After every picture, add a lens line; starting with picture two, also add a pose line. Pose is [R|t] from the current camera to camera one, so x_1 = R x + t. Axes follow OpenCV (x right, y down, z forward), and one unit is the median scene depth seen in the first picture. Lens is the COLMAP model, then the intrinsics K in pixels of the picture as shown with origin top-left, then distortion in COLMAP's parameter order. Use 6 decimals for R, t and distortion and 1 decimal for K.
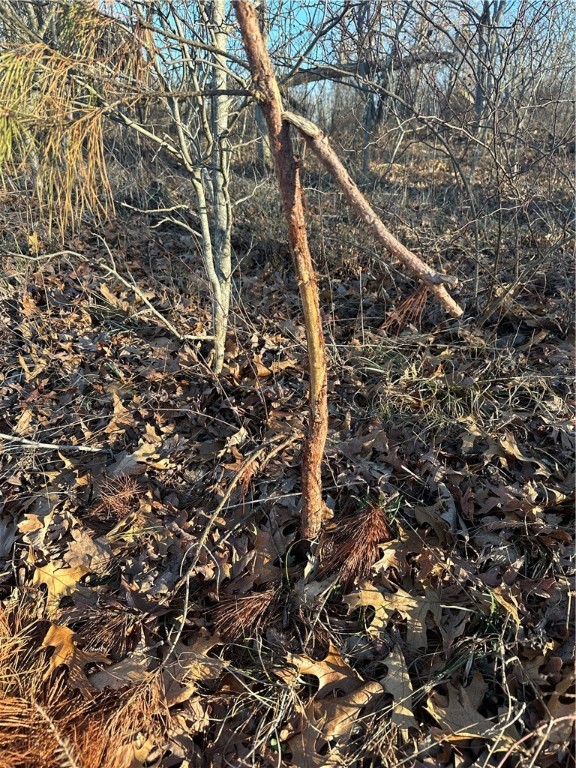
lens RADIAL K [[537.0, 0, 283.4], [0, 537.0, 382.8], [0, 0, 1]] dist [0.069273, -0.093178]
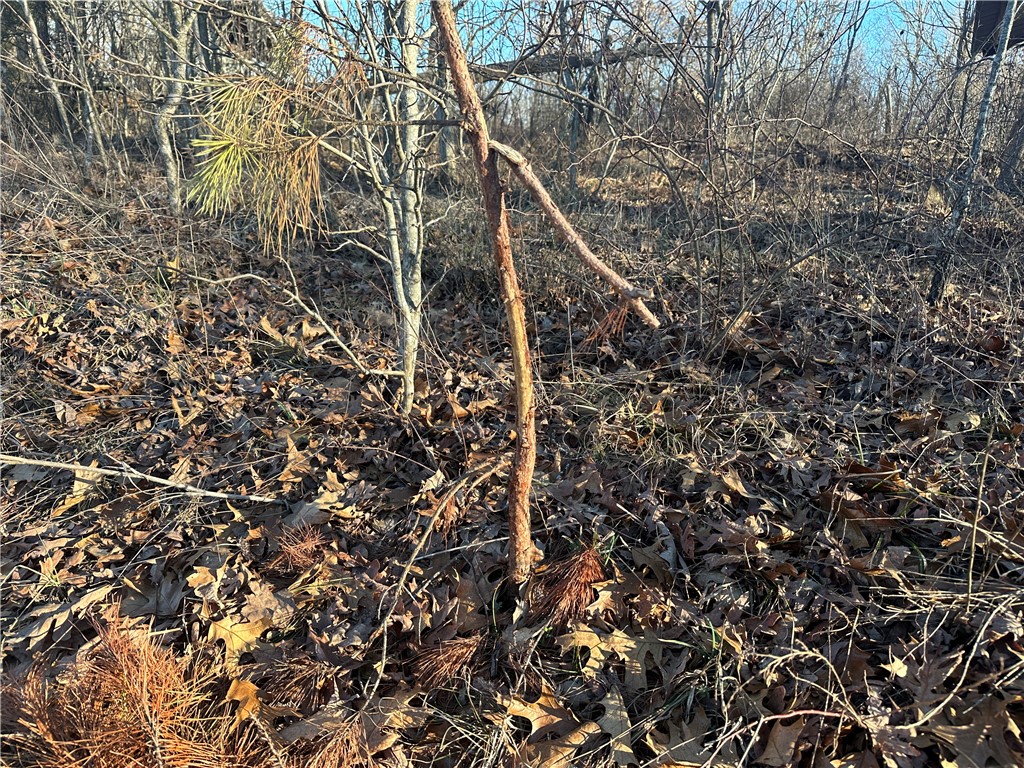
lens RADIAL K [[716.0, 0, 505.5], [0, 716.0, 382.4], [0, 0, 1]] dist [0.069273, -0.093178]
pose [[0.998807, -0.009577, 0.047883, -0.023823], [0.014517, 0.994482, -0.103900, 0.069437], [-0.046623, 0.104471, 0.993434, -0.208150]]
